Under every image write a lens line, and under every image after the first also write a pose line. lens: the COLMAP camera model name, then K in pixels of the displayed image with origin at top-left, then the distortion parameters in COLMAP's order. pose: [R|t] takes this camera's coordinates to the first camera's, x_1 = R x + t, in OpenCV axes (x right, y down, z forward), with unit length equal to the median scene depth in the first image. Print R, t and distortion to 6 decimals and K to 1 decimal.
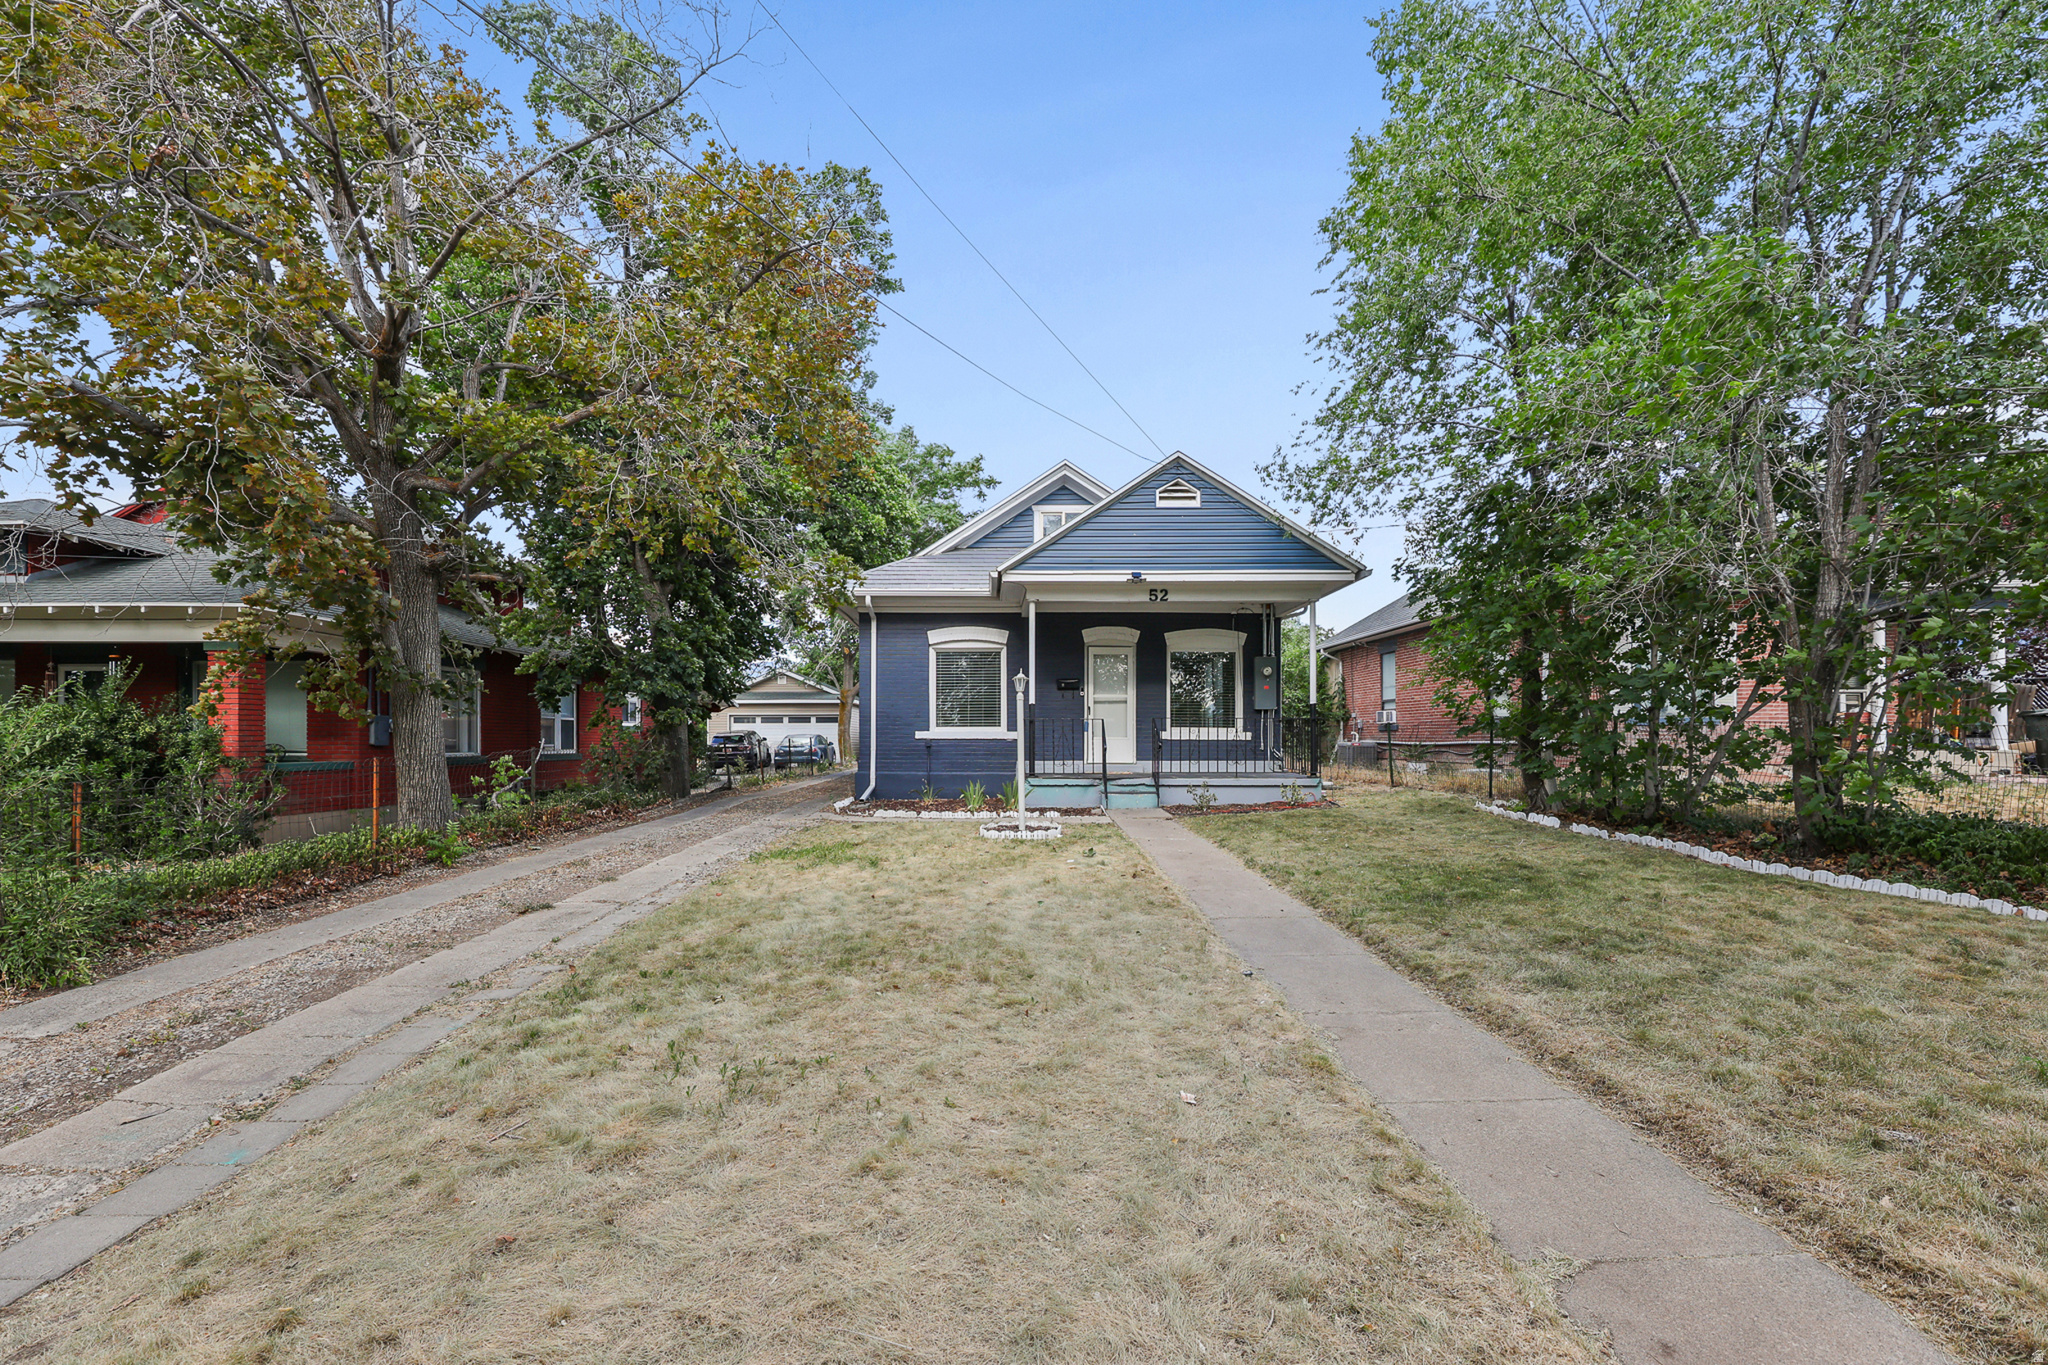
lens RADIAL K [[831.4, 0, 1024.1], [0, 831.4, 758.2], [0, 0, 1]] dist [-0.000048, -0.000006]
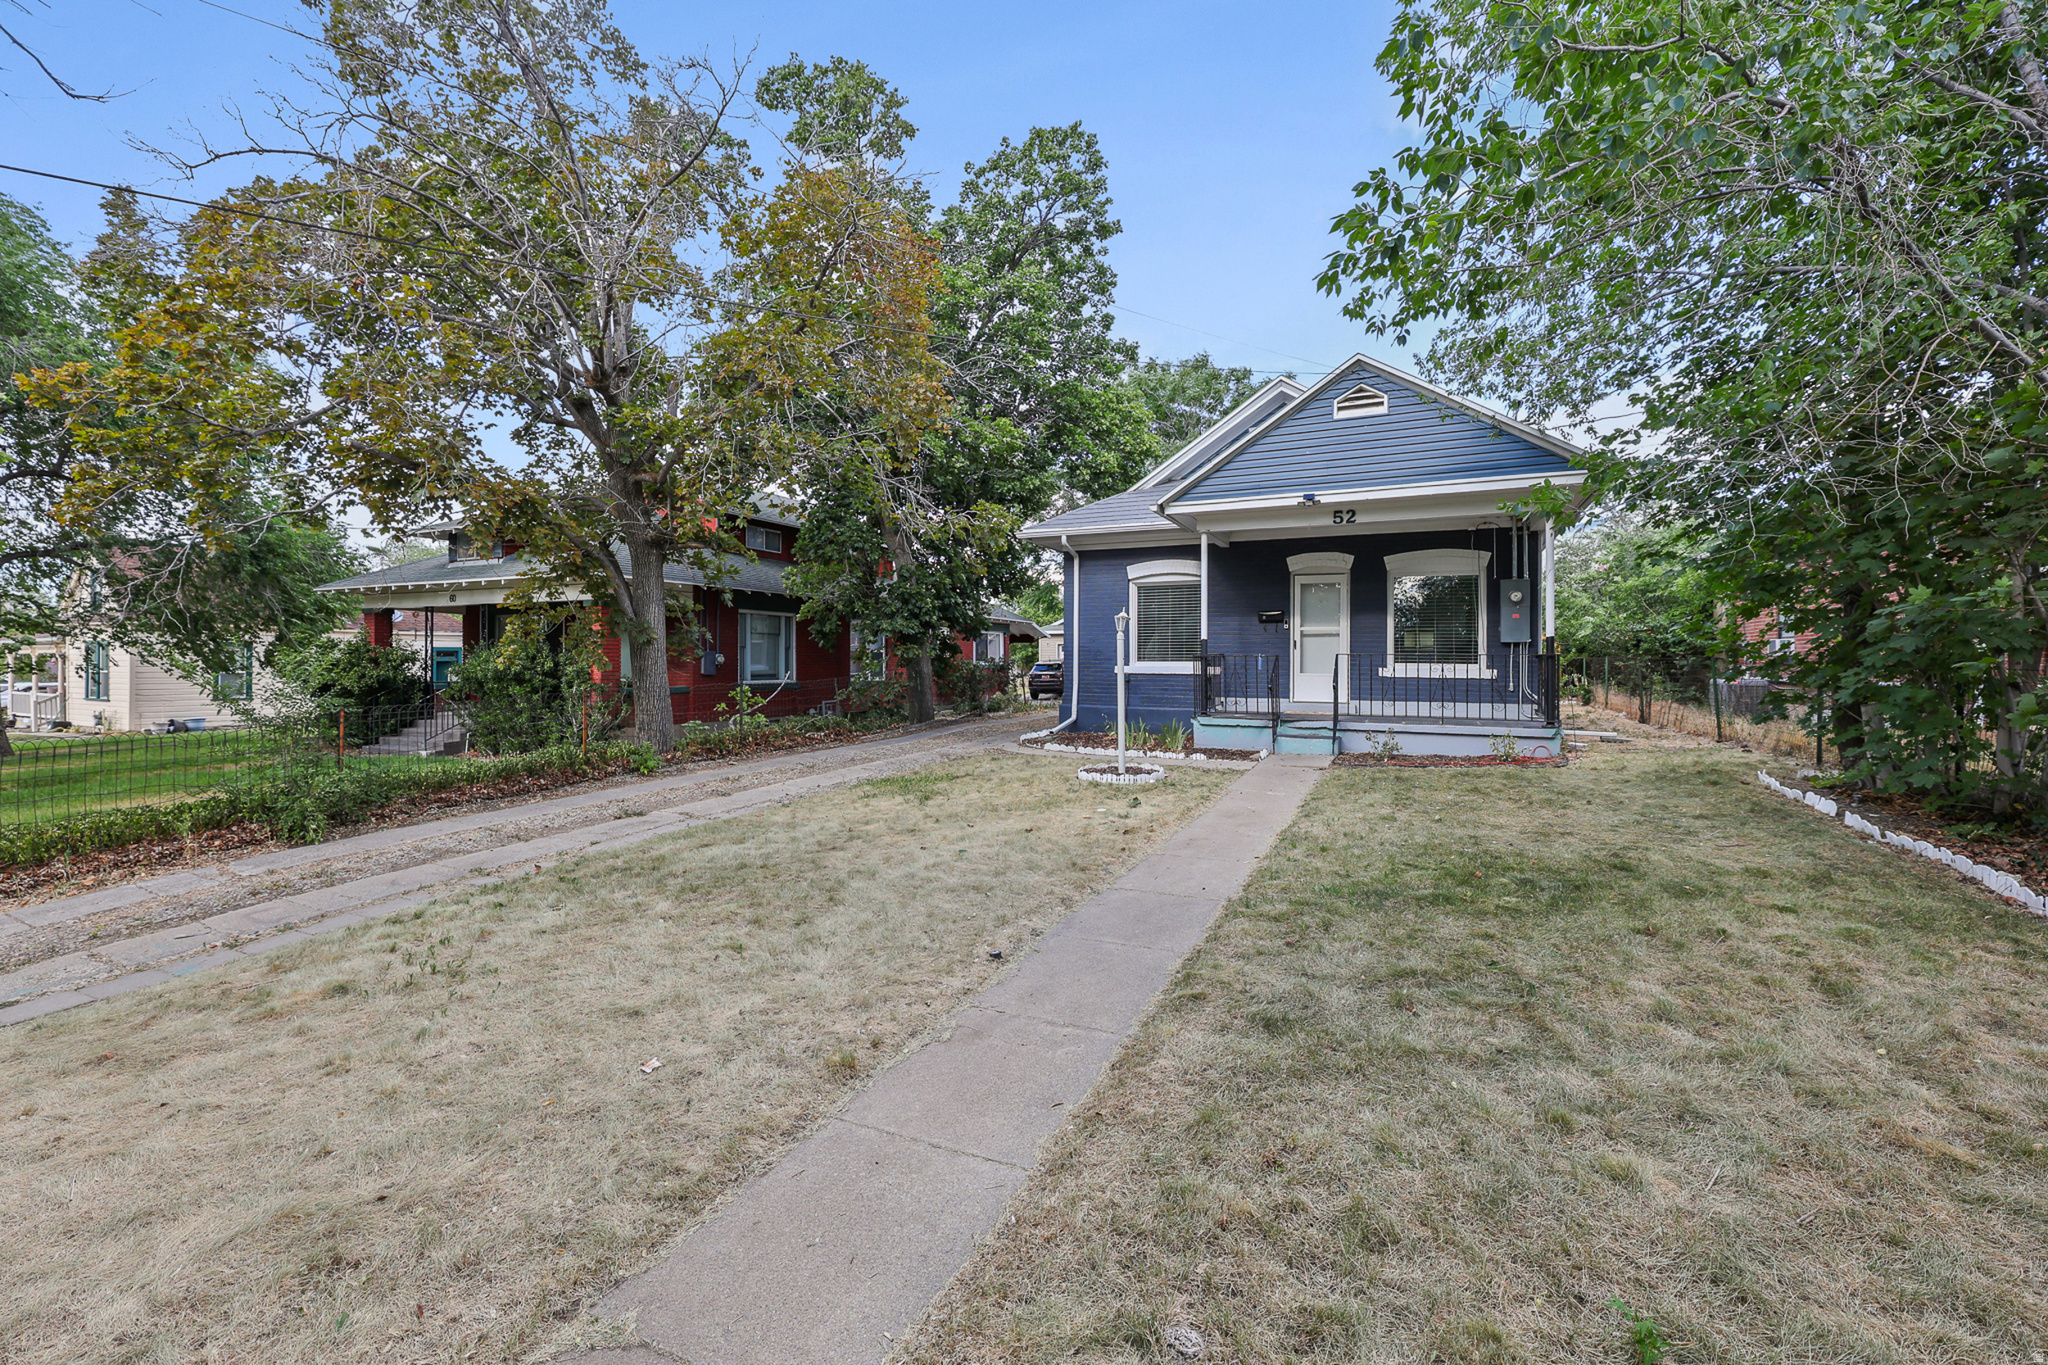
lens RADIAL K [[817.7, 0, 1024.0], [0, 817.7, 682.5], [0, 0, 1]] dist [-0.006999, -0.000068]
pose [[0.908847, 0.014849, -0.416865, 0.199111], [-0.015215, 0.999881, 0.002444, -0.013709], [0.416852, 0.004122, 0.908965, 0.054564]]
